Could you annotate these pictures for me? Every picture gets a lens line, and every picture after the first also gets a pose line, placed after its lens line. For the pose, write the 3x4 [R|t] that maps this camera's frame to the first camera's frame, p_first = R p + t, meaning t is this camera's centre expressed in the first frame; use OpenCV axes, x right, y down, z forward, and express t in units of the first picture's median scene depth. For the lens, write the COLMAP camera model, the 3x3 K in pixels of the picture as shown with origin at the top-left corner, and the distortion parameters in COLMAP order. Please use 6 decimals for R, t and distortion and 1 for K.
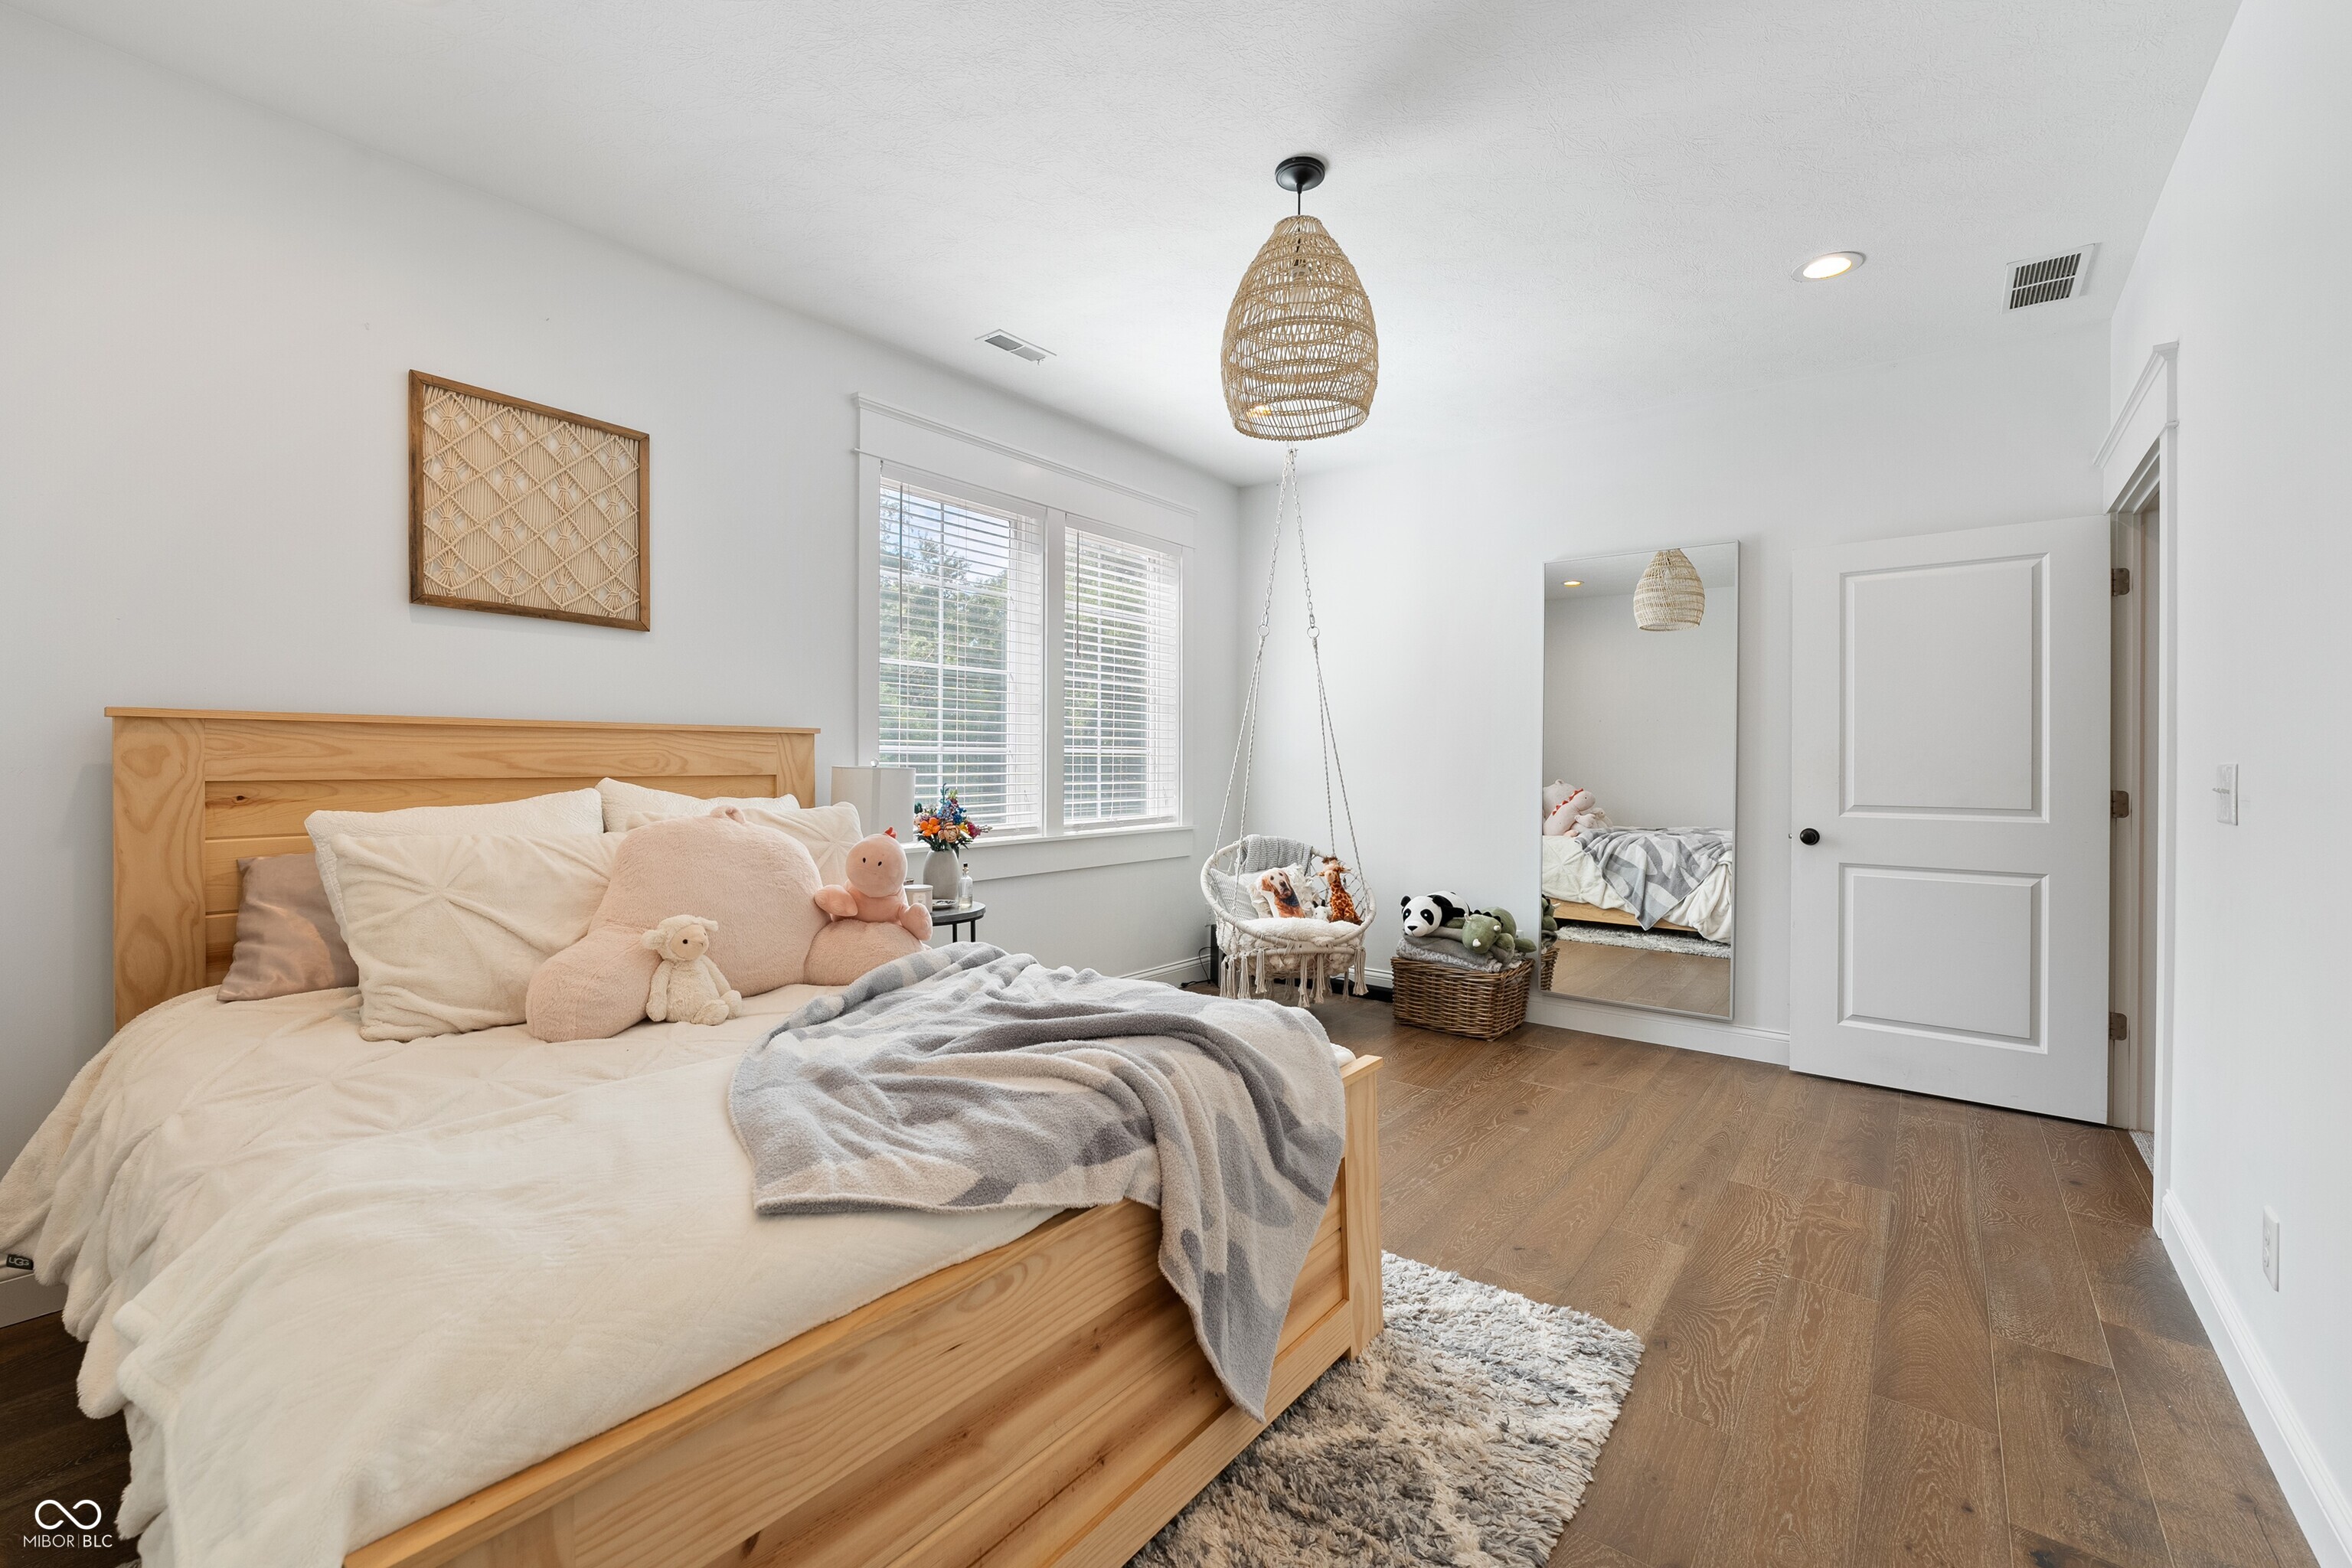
lens RADIAL K [[940.5, 0, 1176.0], [0, 940.5, 784.0], [0, 0, 1]] dist [-0.000354, -0.000066]
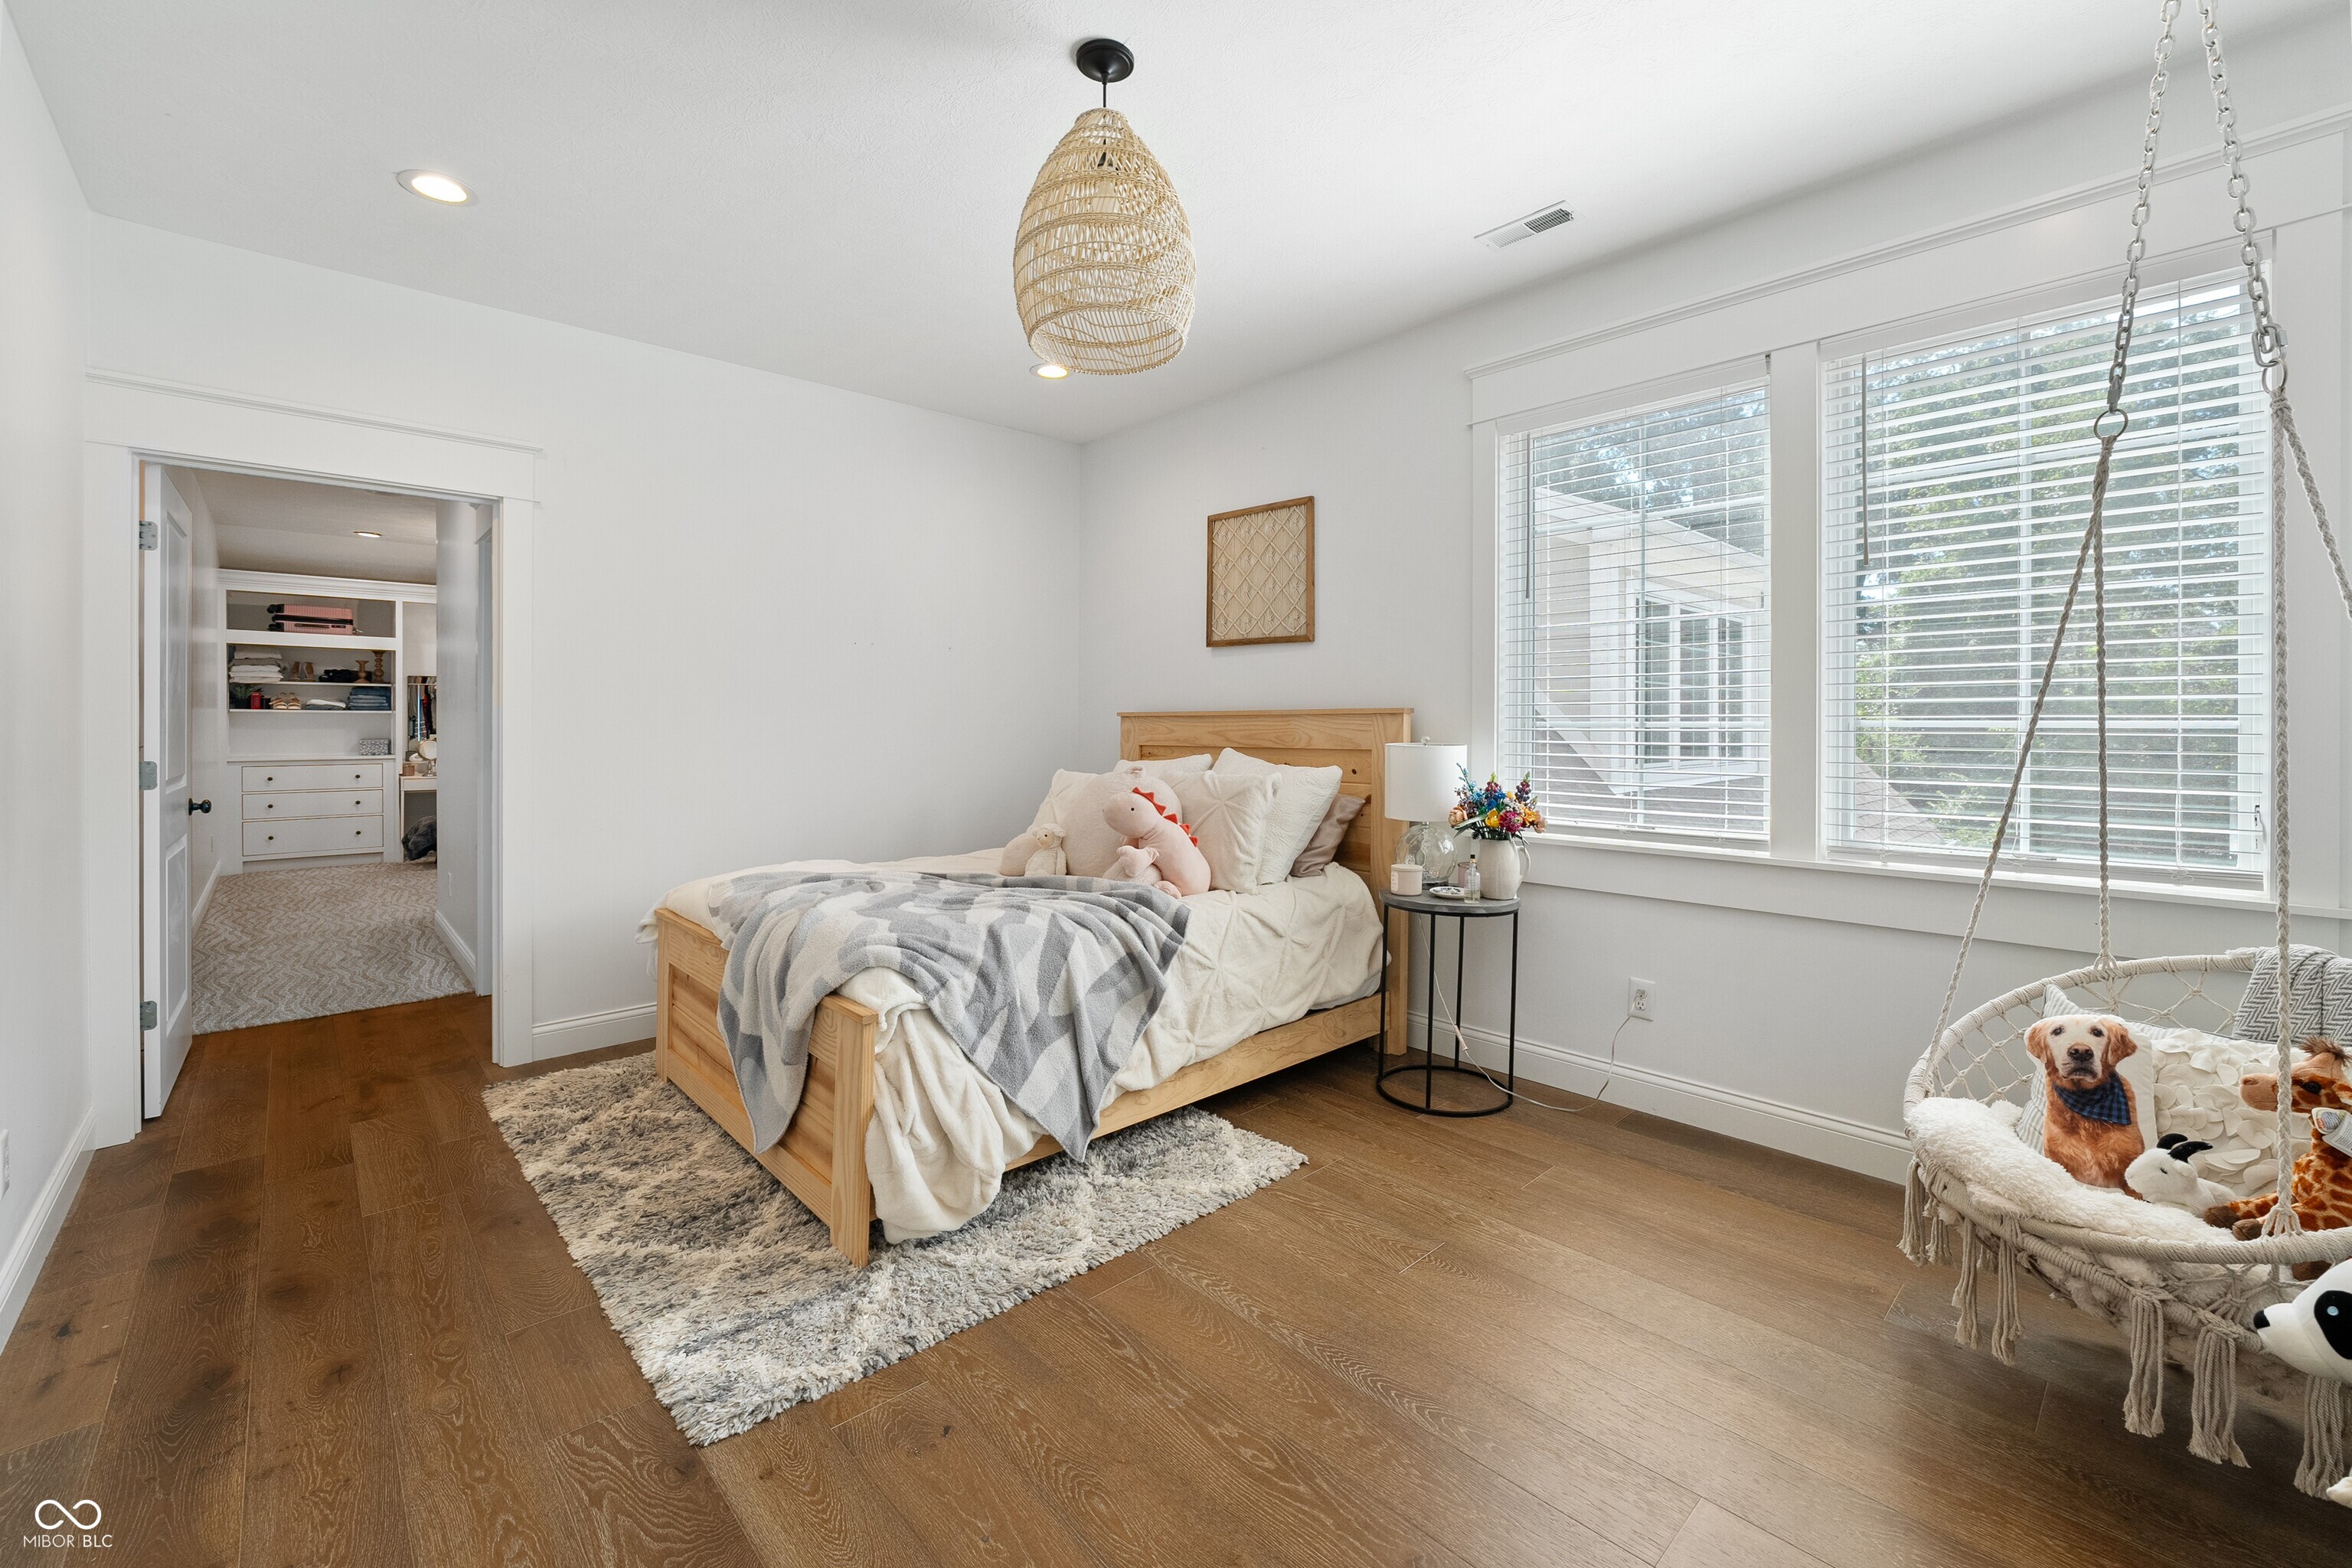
lens RADIAL K [[958.8, 0, 1183.4], [0, 958.8, 747.2], [0, 0, 1]] dist [-0.017521, -0.000114]
pose [[-0.125821, 0.011041, -0.991992, 1.000263], [-0.032412, 0.999358, 0.015234, -0.029909], [0.991523, 0.034070, -0.125382, 1.200498]]
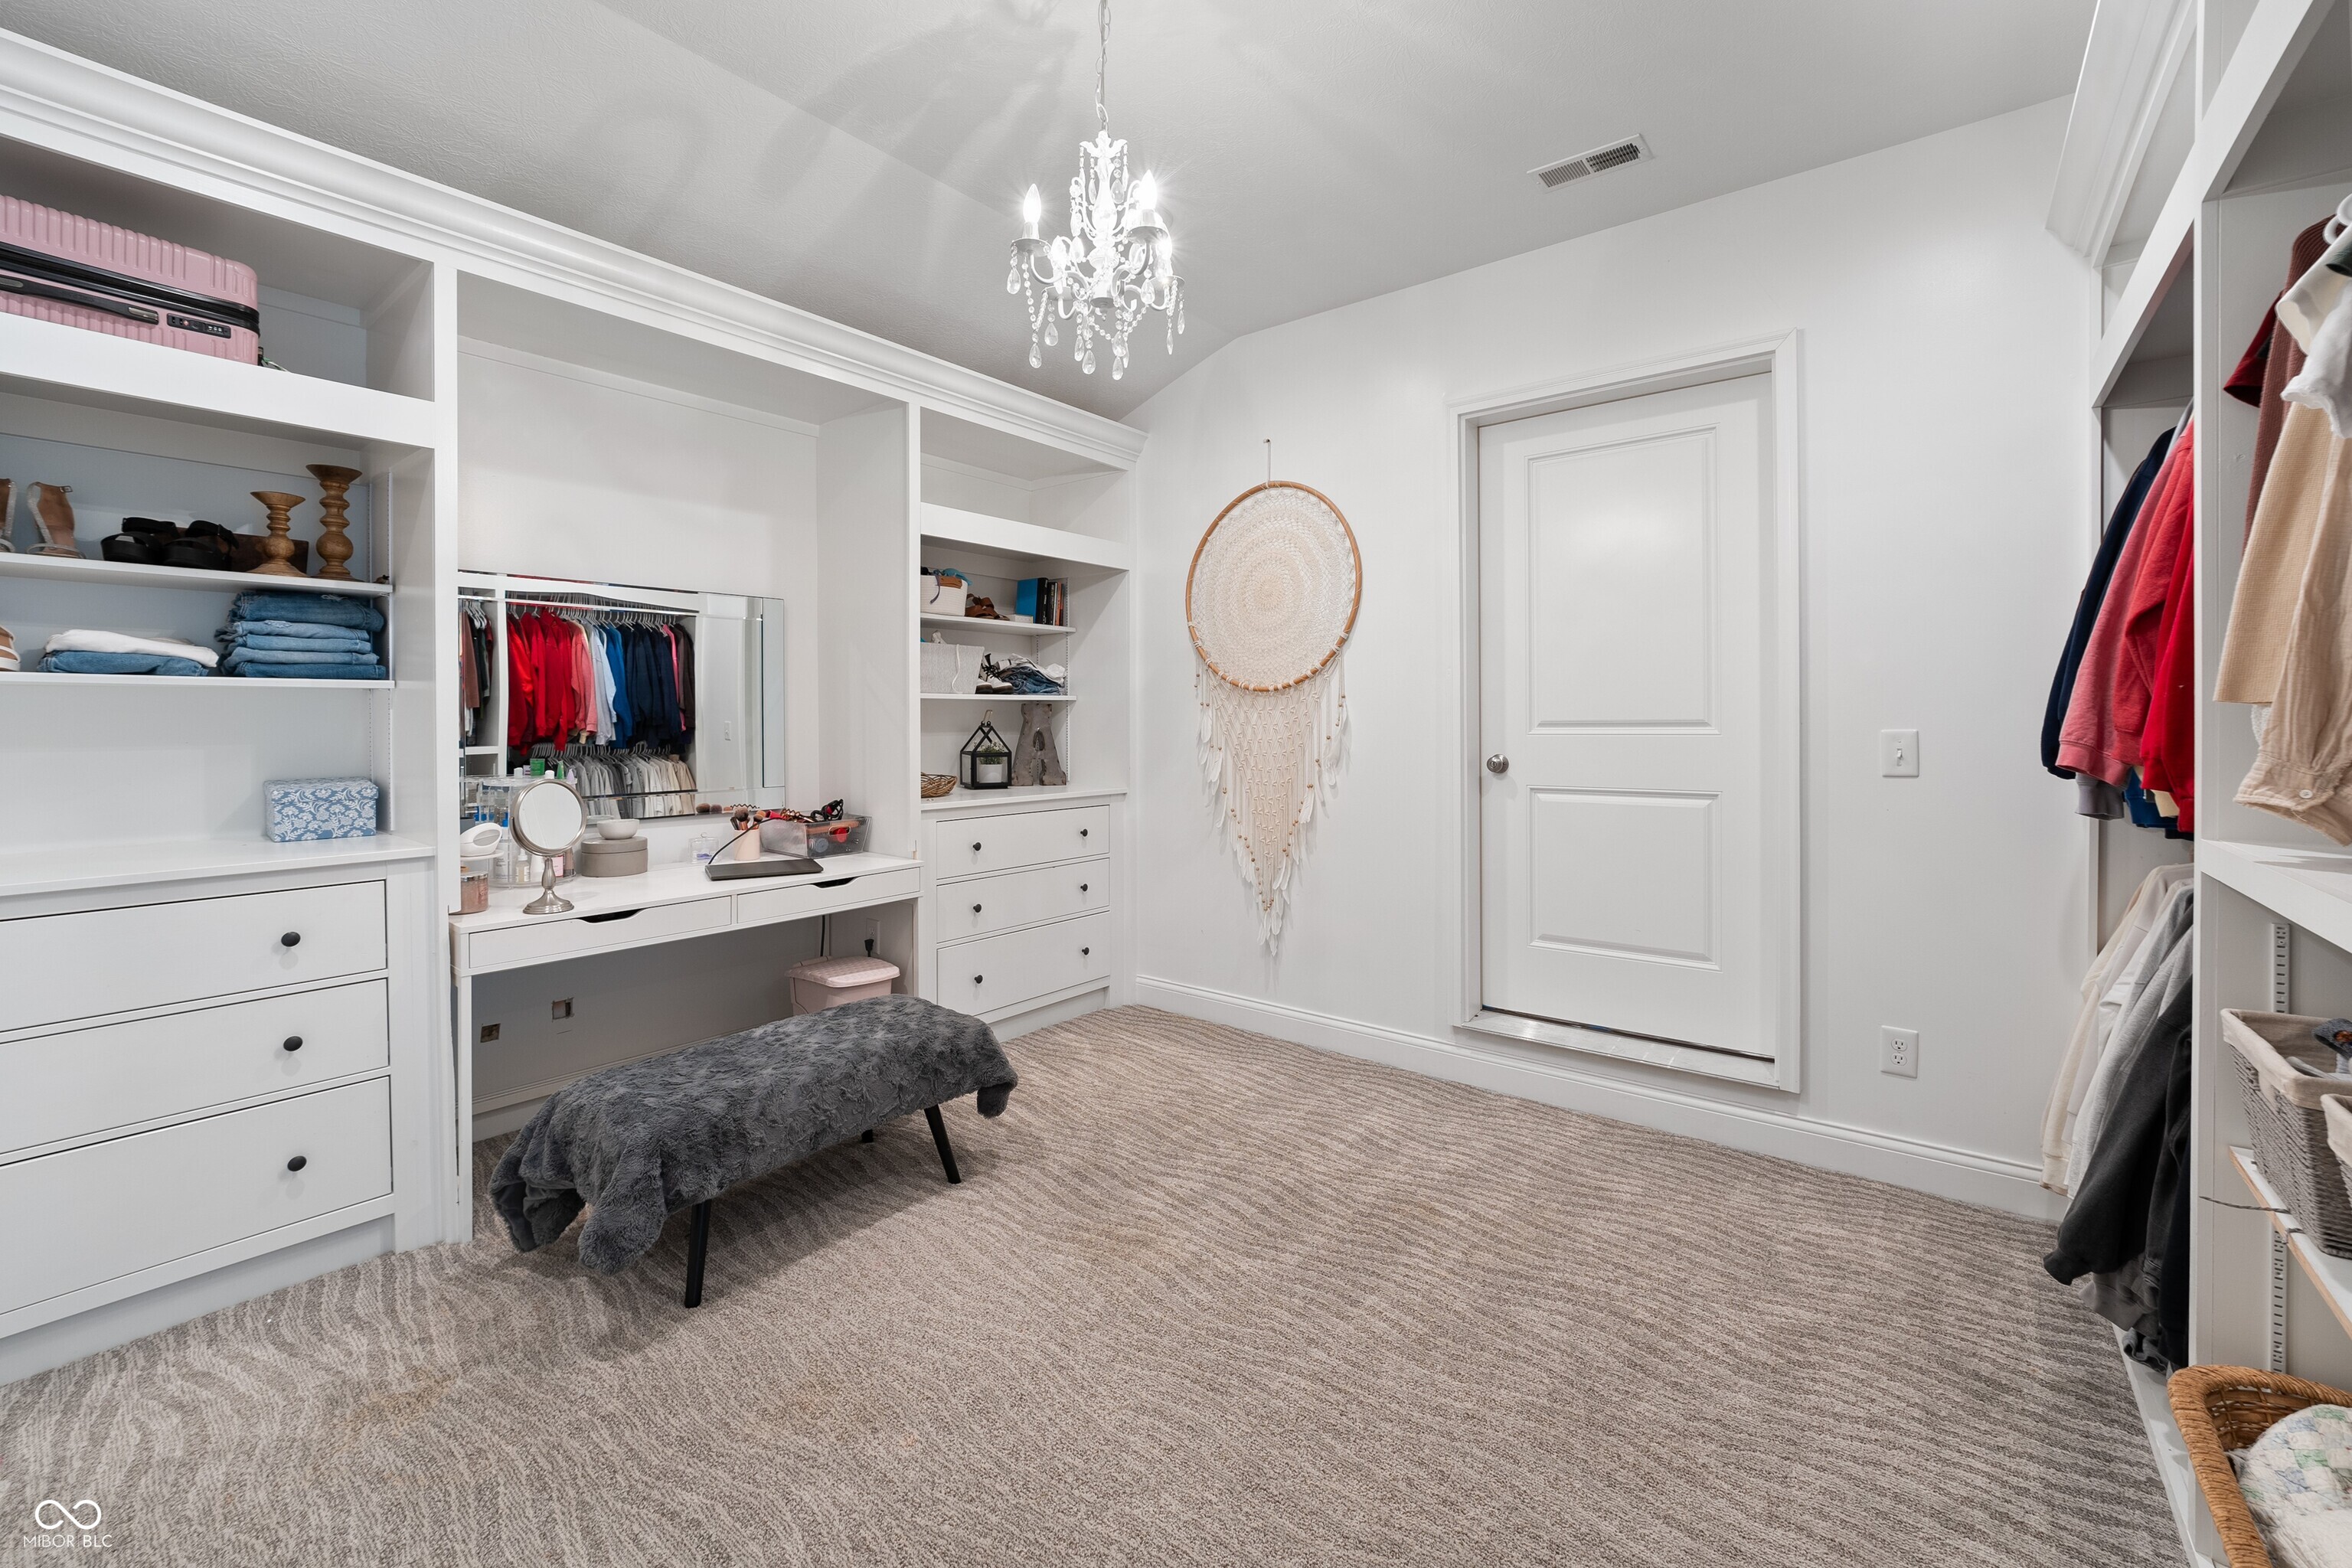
lens RADIAL K [[958.8, 0, 1183.4], [0, 958.8, 747.2], [0, 0, 1]] dist [-0.017521, -0.000114]
pose [[0.027480, 0.015351, -0.999504, 0.475495], [-0.021592, 0.999658, 0.014760, -0.017142], [0.999389, 0.021175, 0.027802, 0.563323]]
